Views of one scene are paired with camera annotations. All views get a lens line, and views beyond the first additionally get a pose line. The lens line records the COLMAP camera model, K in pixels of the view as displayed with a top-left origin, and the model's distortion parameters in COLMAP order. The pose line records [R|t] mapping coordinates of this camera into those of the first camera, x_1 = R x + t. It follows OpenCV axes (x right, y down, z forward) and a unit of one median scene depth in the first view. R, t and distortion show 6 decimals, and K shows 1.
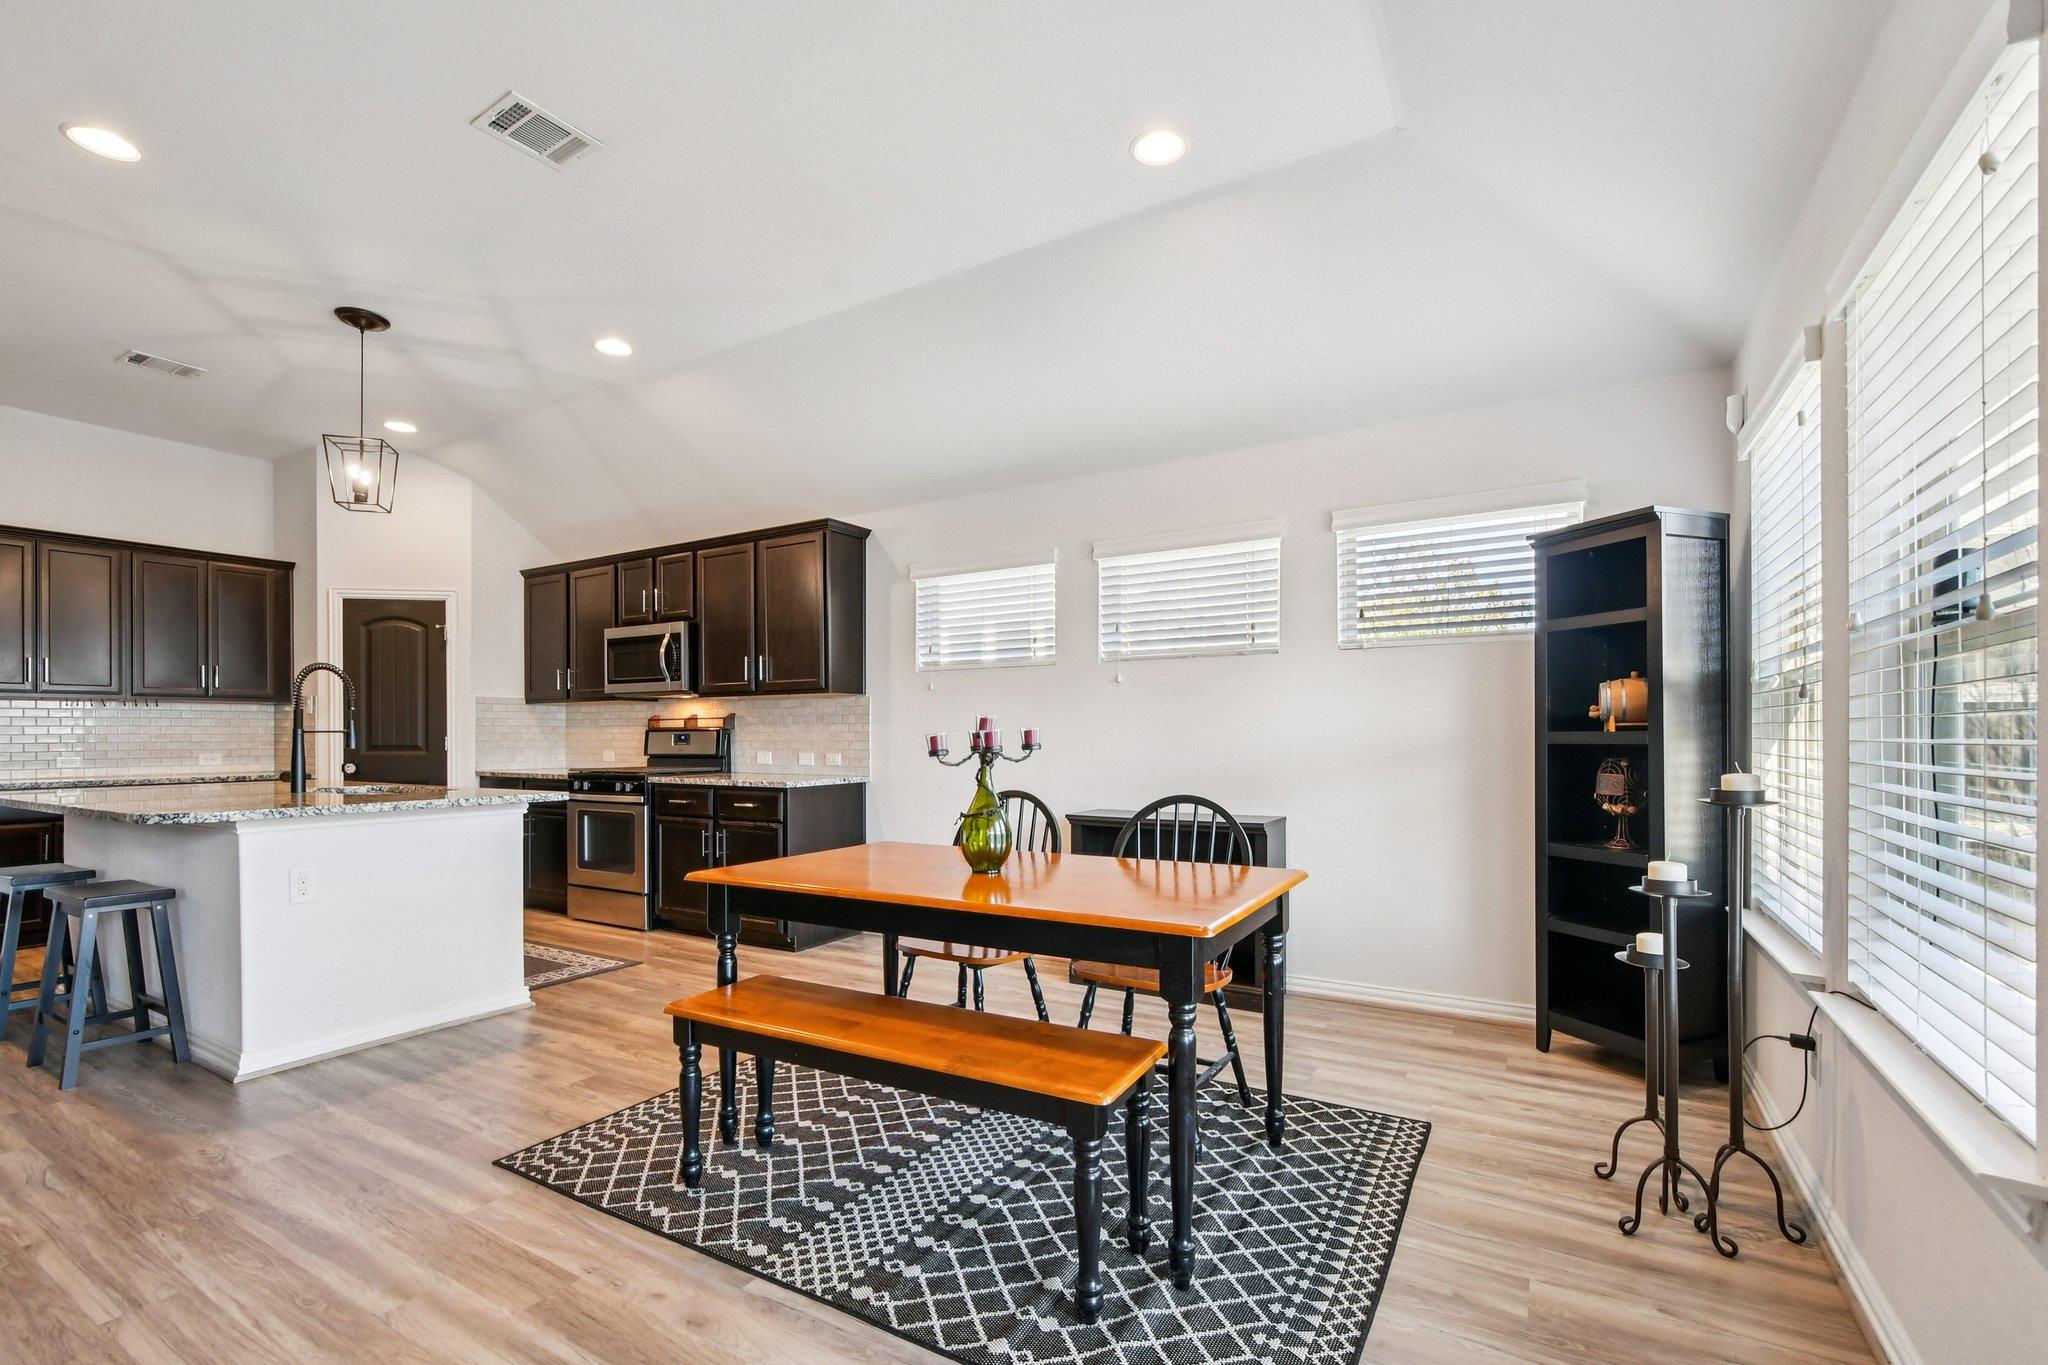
lens RADIAL K [[914.8, 0, 1018.0], [0, 914.8, 733.6], [0, 0, 1]] dist [-0.001859, -0.002299]
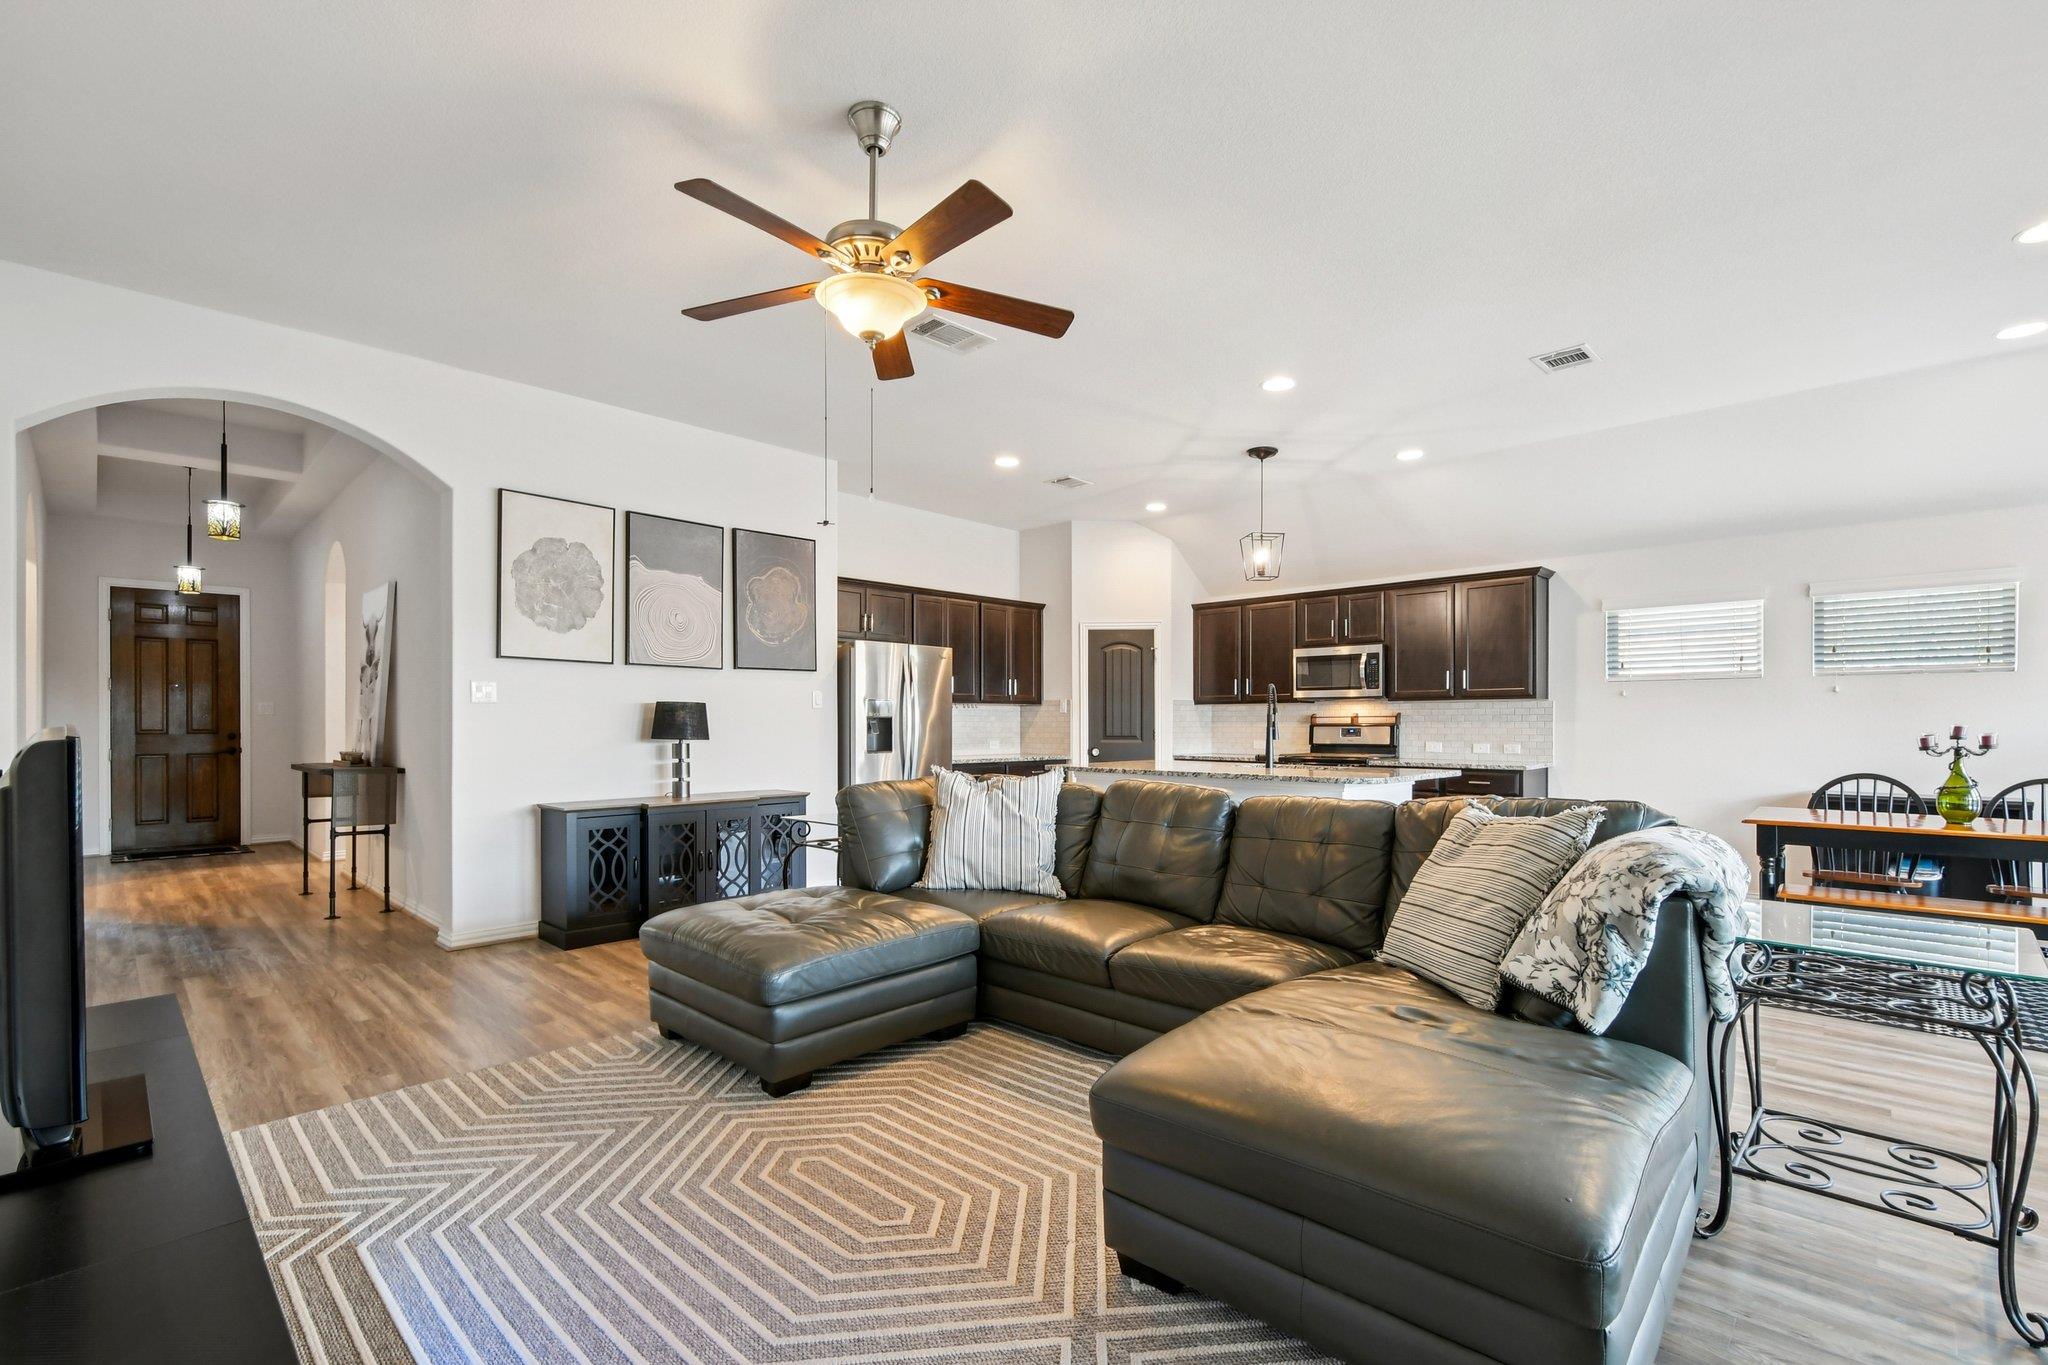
lens RADIAL K [[914.8, 0, 1004.6], [0, 914.8, 729.5], [0, 0, 1]] dist [-0.001859, -0.002299]
pose [[0.972342, 0.004610, -0.233515, -0.545823], [-0.002445, 0.999951, 0.009557, -0.009305], [0.233547, -0.008721, 0.972306, -0.392088]]
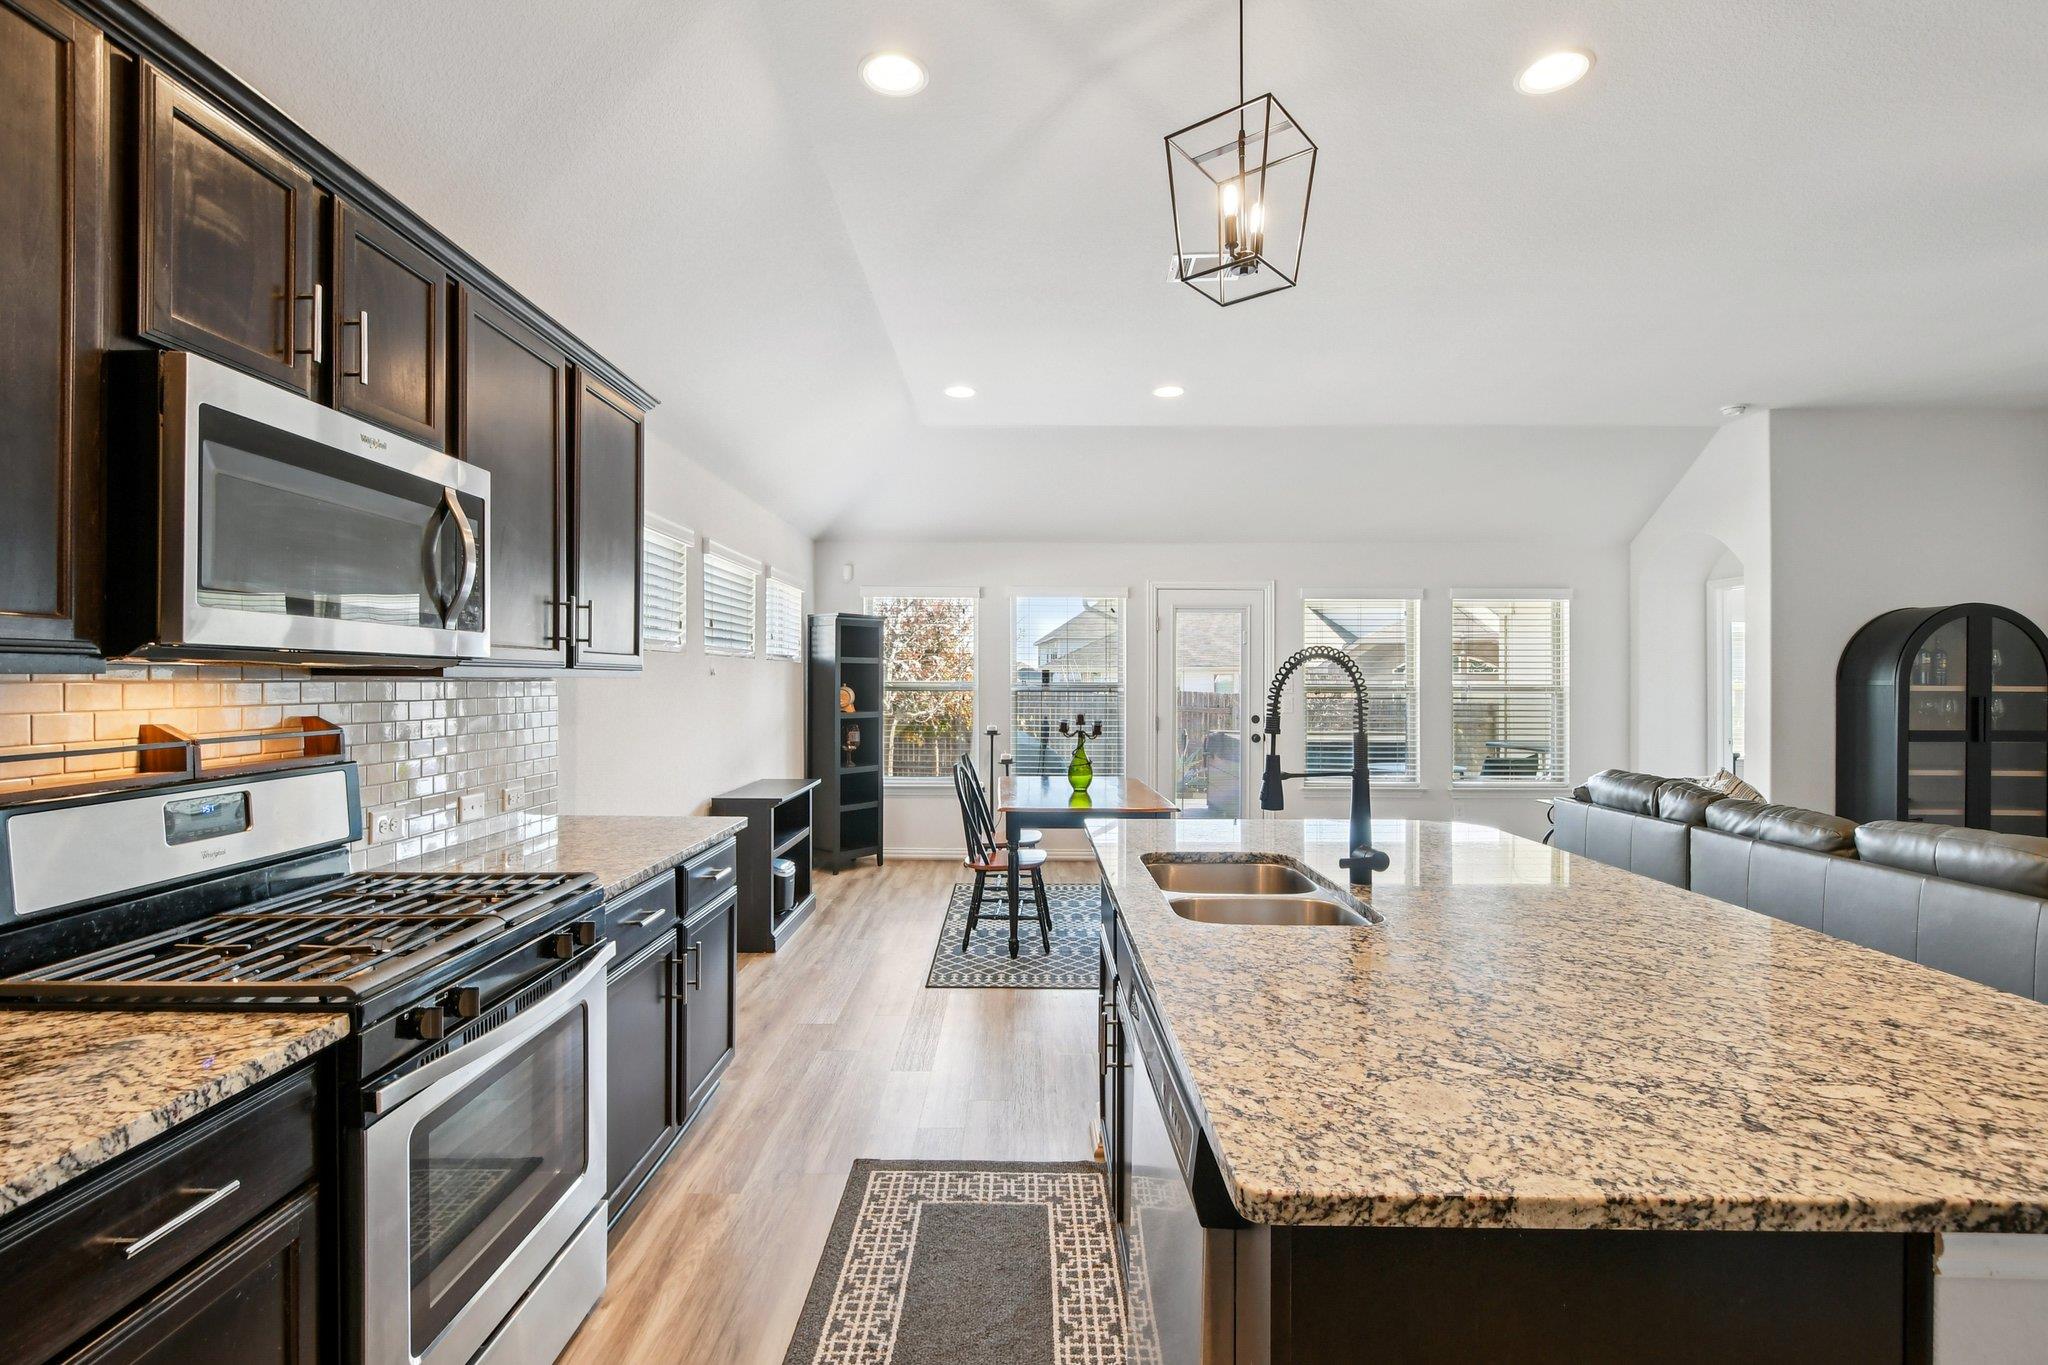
lens RADIAL K [[914.8, 0, 1025.0], [0, 914.8, 681.3], [0, 0, 1]] dist [-0.001859, -0.002299]
pose [[-0.514481, 0.000009, 0.857502, -0.738091], [-0.005594, 0.999979, -0.003367, -0.035172], [-0.857483, -0.006529, -0.514470, 0.933428]]
